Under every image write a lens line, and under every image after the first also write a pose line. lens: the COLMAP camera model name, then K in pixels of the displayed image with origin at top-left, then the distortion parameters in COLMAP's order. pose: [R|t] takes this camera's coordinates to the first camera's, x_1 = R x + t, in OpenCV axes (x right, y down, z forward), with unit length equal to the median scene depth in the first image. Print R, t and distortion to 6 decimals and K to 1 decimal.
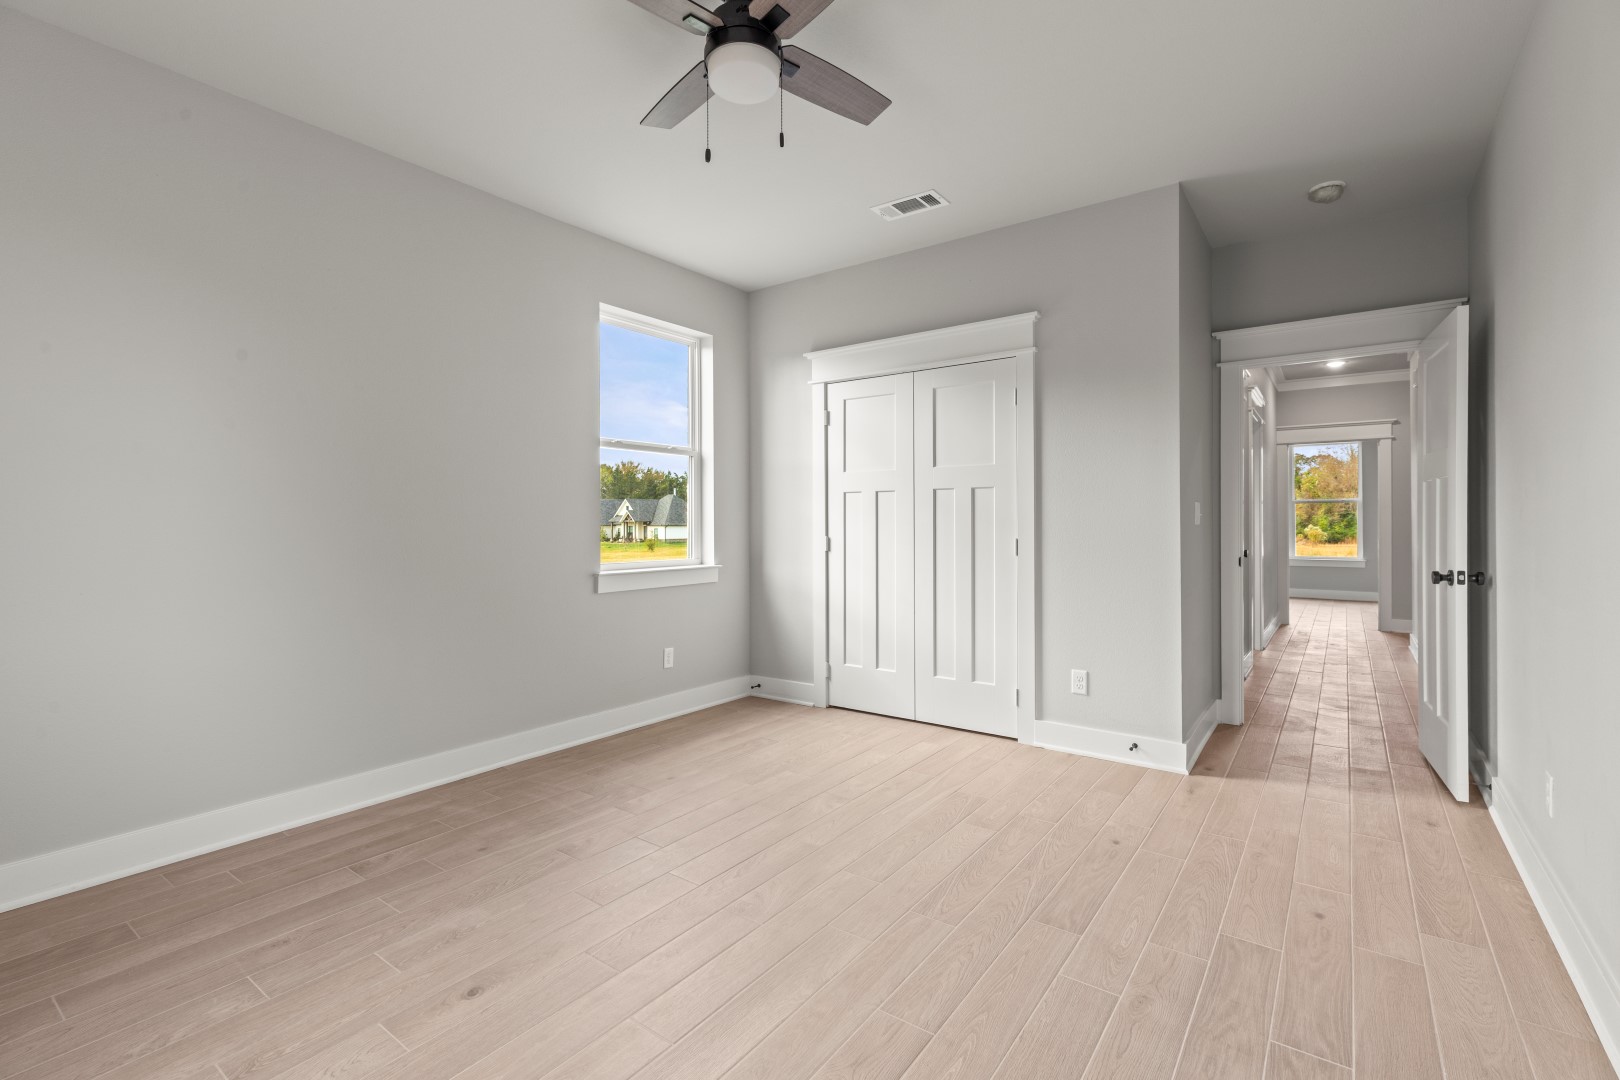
lens RADIAL K [[739.6, 0, 801.7], [0, 739.6, 526.0], [0, 0, 1]] dist [0.000783, -0.000324]
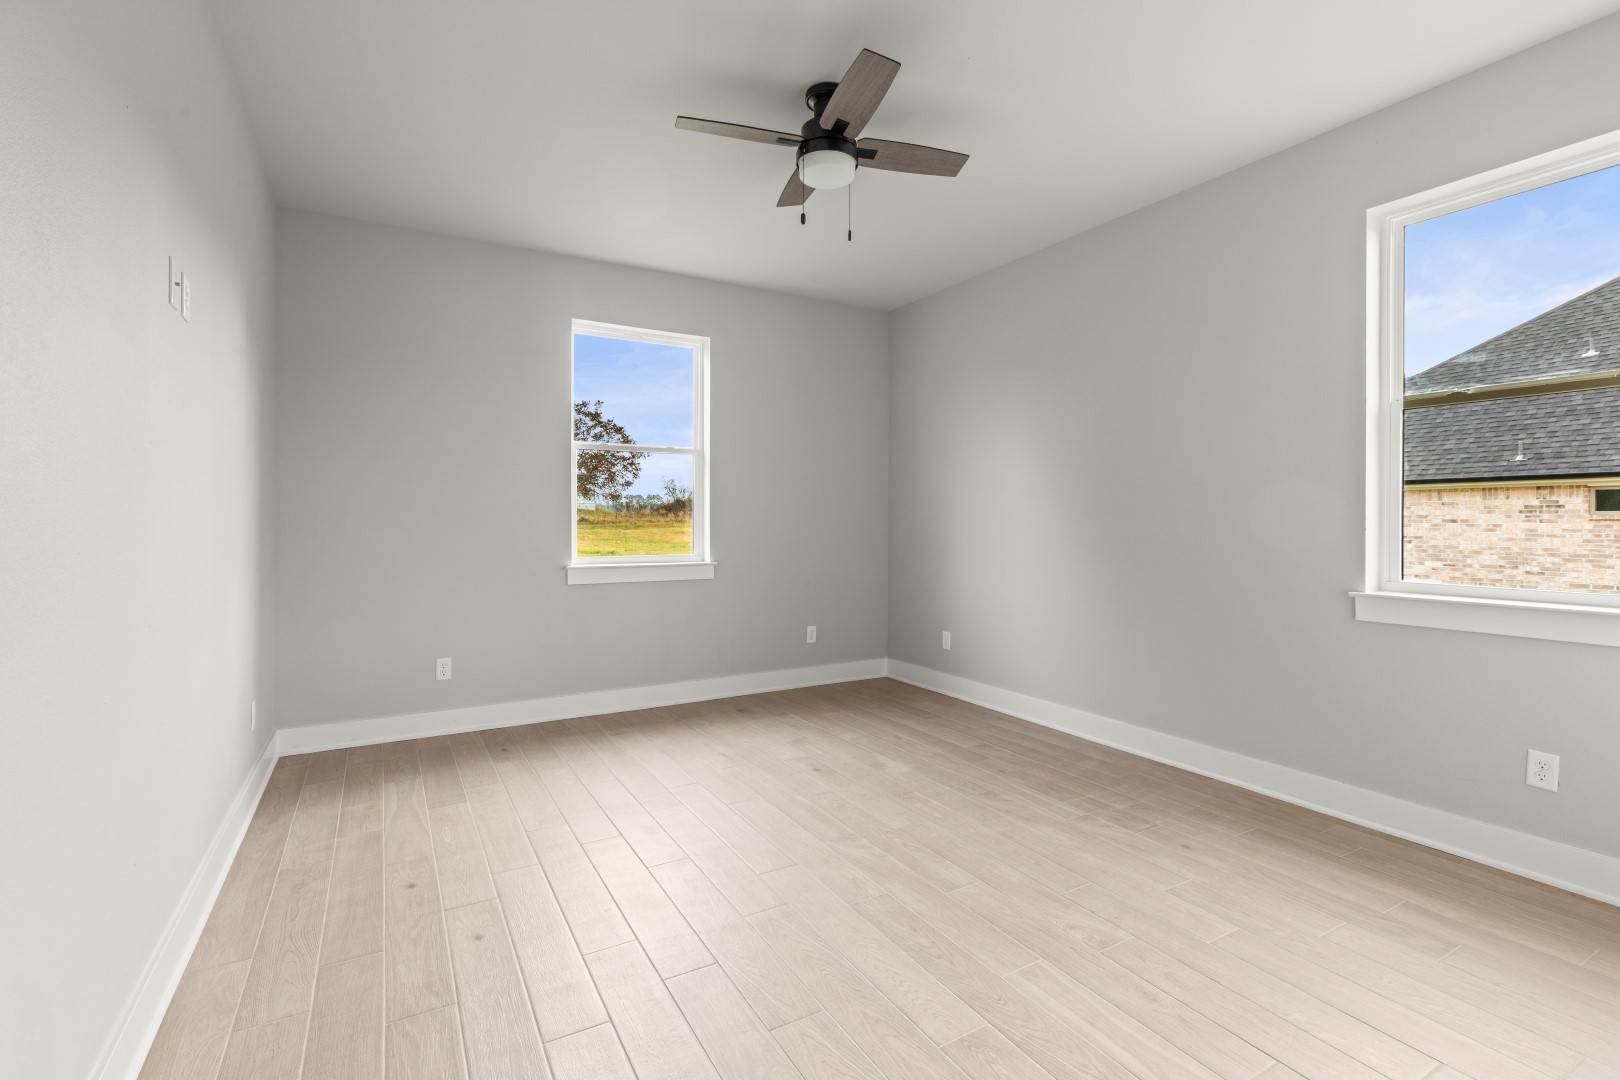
lens RADIAL K [[739.6, 0, 799.3], [0, 739.6, 529.8], [0, 0, 1]] dist [0.000783, -0.000324]
pose [[-0.411022, 0.014093, -0.911517, 0.772914], [-0.005518, 0.999824, 0.017946, -0.006857], [0.911609, 0.012406, -0.410871, 1.043515]]
